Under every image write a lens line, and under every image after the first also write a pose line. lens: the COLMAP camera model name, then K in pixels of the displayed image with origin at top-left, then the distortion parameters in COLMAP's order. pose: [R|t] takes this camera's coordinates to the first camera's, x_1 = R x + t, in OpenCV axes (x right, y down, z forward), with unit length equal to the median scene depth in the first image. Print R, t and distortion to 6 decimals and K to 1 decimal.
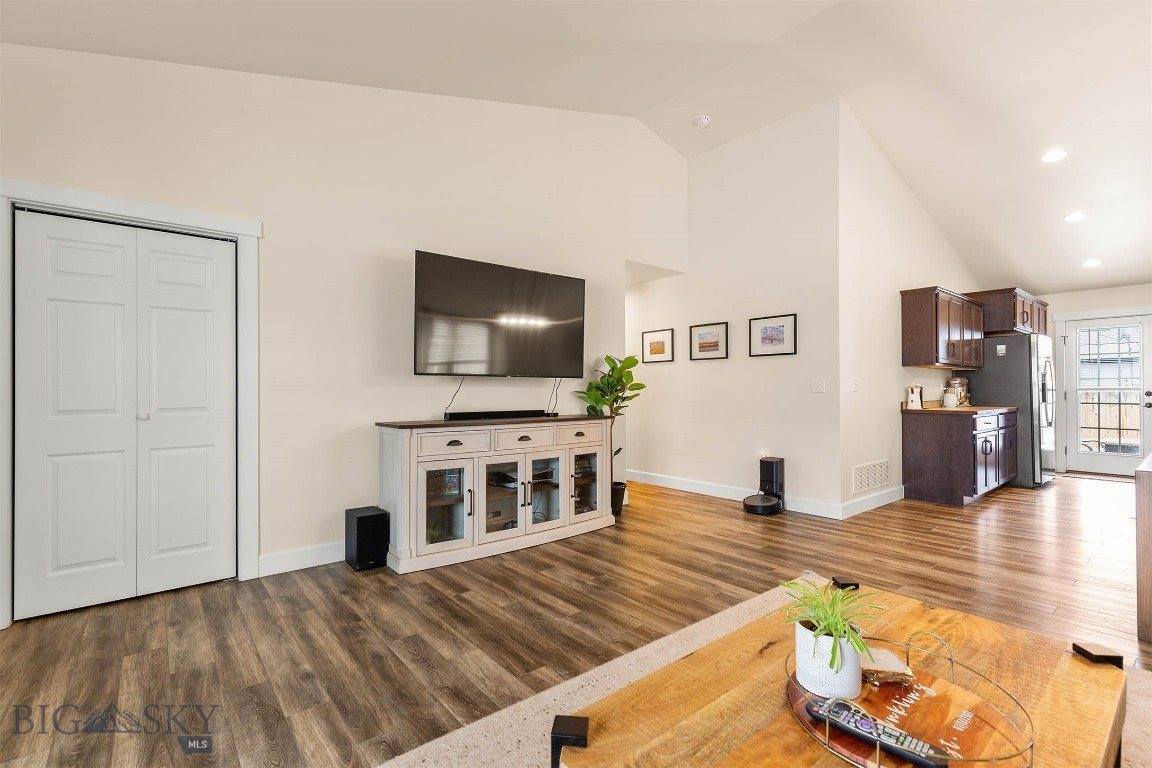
lens RADIAL K [[517.2, 0, 572.4], [0, 517.2, 385.0], [0, 0, 1]] dist [0.011738, -0.002395]
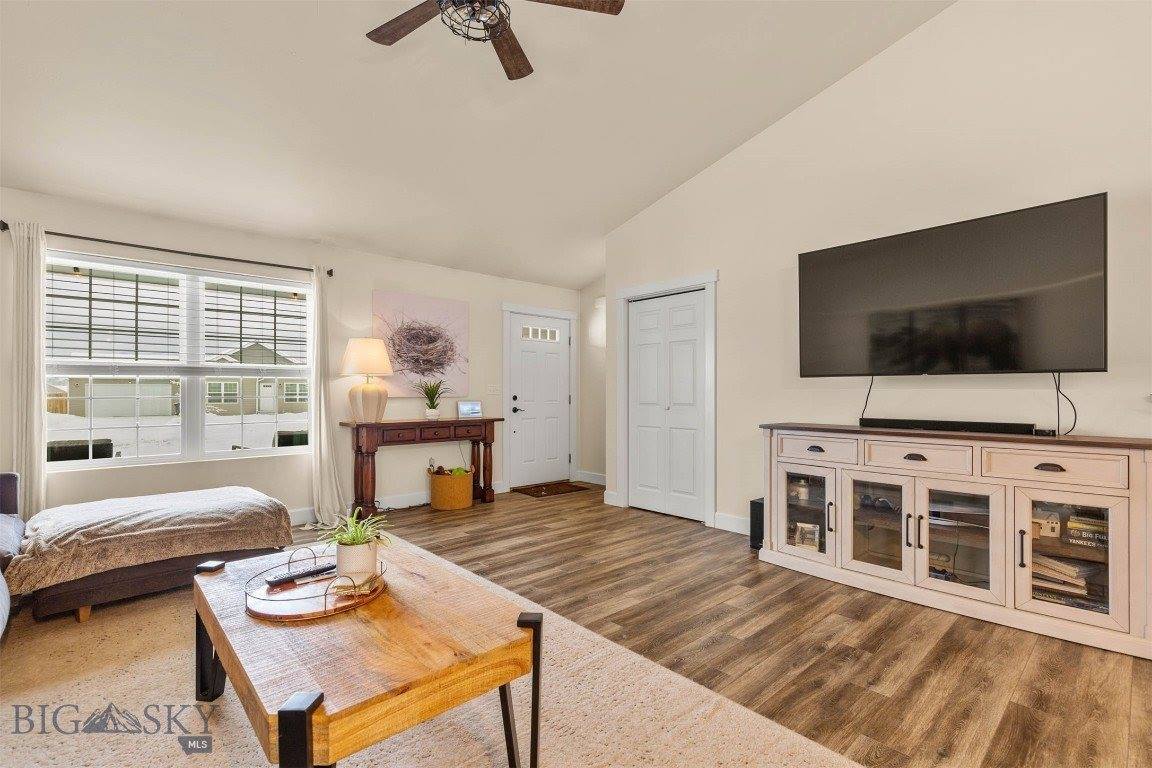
lens RADIAL K [[517.2, 0, 581.3], [0, 517.2, 391.5], [0, 0, 1]] dist [0.011738, -0.002395]
pose [[0.064557, 0.000717, -0.997914, 0.782504], [0.012618, 0.999919, 0.001535, 0.000358], [0.997834, -0.012691, 0.064543, 0.583069]]
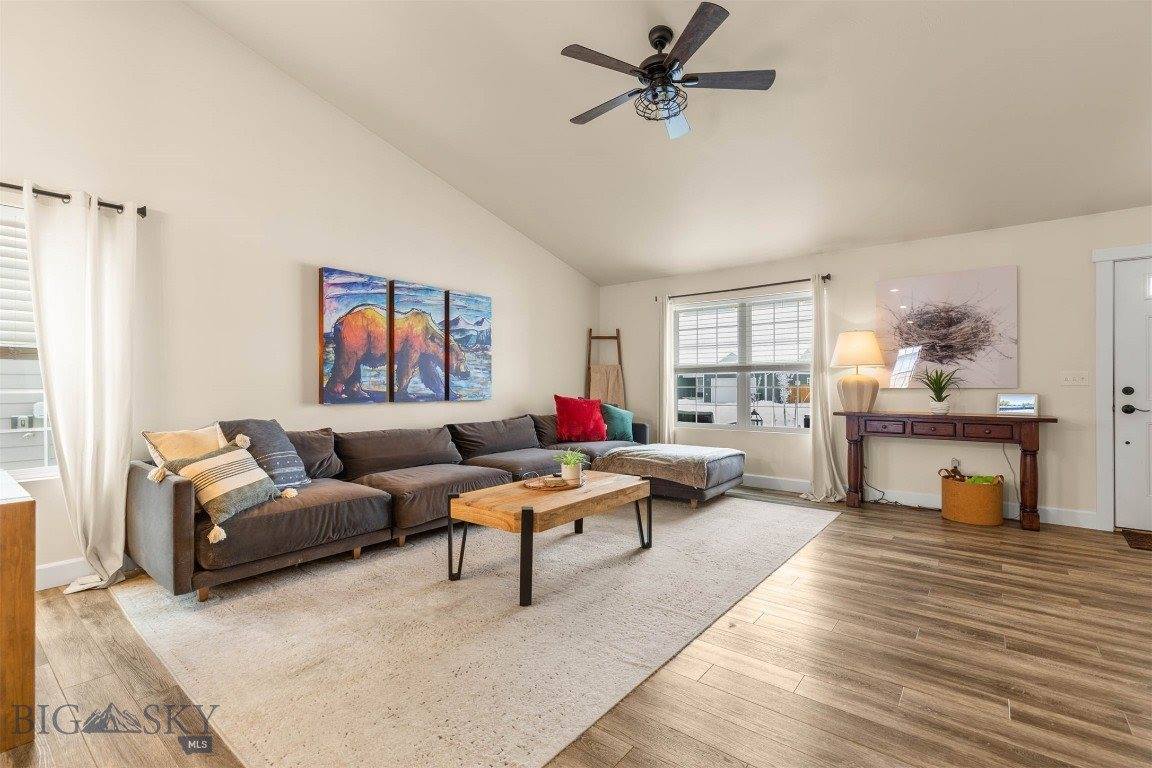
lens RADIAL K [[517.2, 0, 578.6], [0, 517.2, 385.6], [0, 0, 1]] dist [0.011738, -0.002395]
pose [[-0.976623, 0.002277, -0.214946, 0.396981], [0.005385, 0.999889, -0.013873, 0.022848], [0.214891, -0.014706, -0.976527, 1.427003]]
